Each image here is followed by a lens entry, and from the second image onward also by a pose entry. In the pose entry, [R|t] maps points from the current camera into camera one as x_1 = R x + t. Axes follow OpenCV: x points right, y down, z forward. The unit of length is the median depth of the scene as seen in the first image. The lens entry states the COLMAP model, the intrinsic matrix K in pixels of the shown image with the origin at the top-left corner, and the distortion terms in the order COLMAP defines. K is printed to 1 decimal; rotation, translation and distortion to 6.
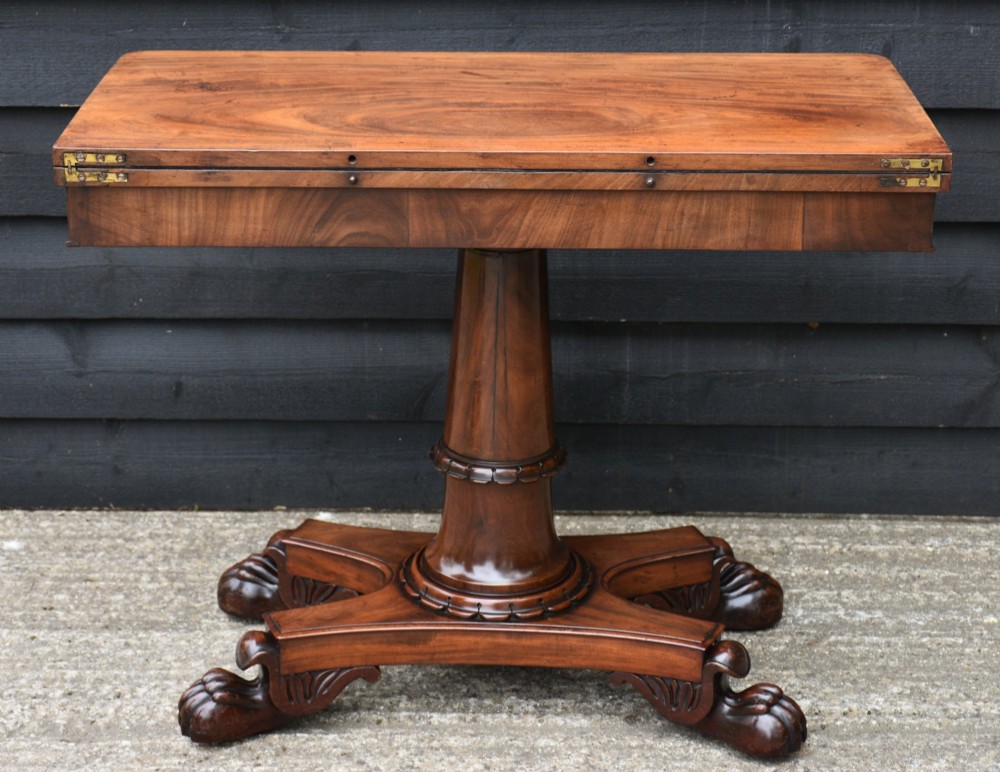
lens RADIAL K [[2199.0, 0, 500.0], [0, 2199.0, 386.0], [0, 0, 1]] dist [-0.035850, 0.176053]
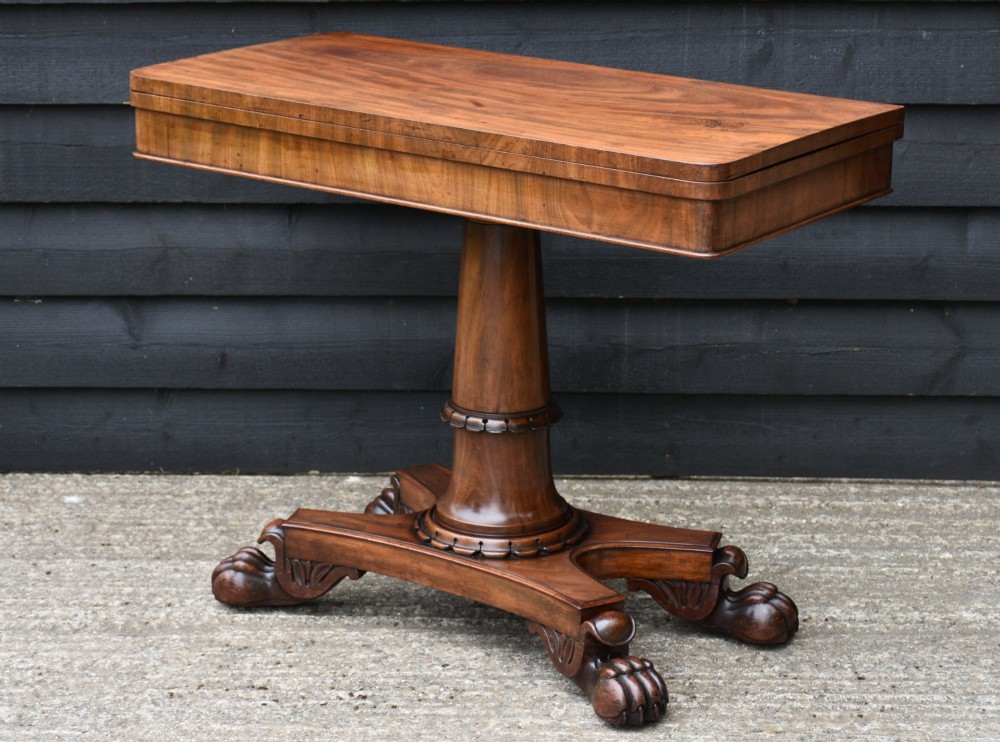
lens RADIAL K [[2511.6, 0, 513.3], [0, 2511.6, 352.3], [0, 0, 1]] dist [-0.033980, 0.420323]
pose [[0.999655, 0.000843, -0.026243, 0.036708], [-0.002895, 0.996929, -0.078256, 0.103810], [0.026097, 0.078305, 0.996588, -0.285765]]
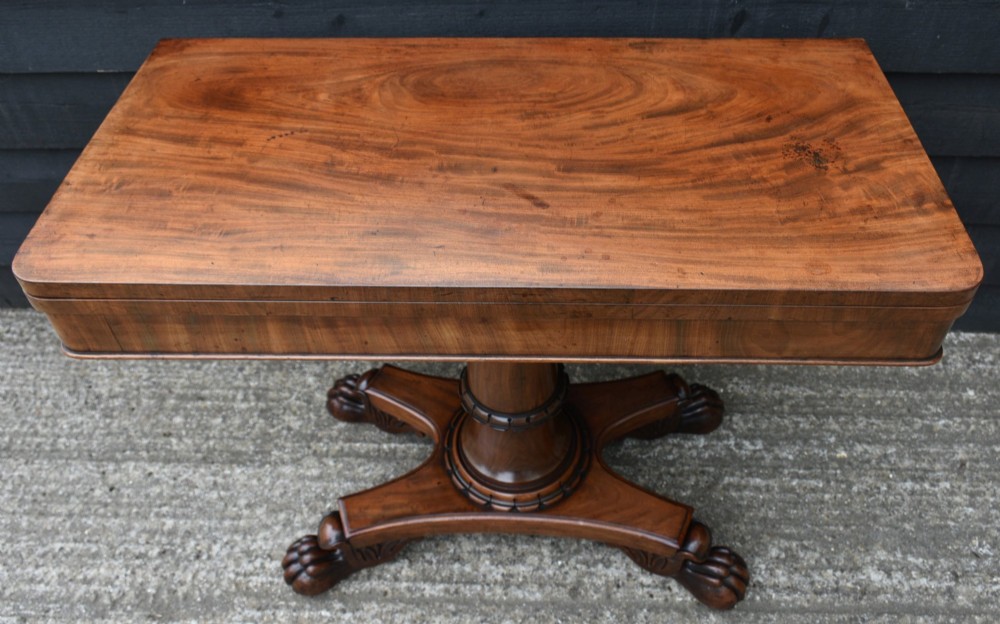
lens RADIAL K [[828.7, 0, 521.1], [0, 828.7, 286.6], [0, 0, 1]] dist [-0.017334, -0.002191]
pose [[0.999413, 0.003509, -0.034064, 0.040294], [0.011091, 0.907949, 0.418935, -0.207006], [0.032399, -0.419067, 0.907377, 0.569010]]
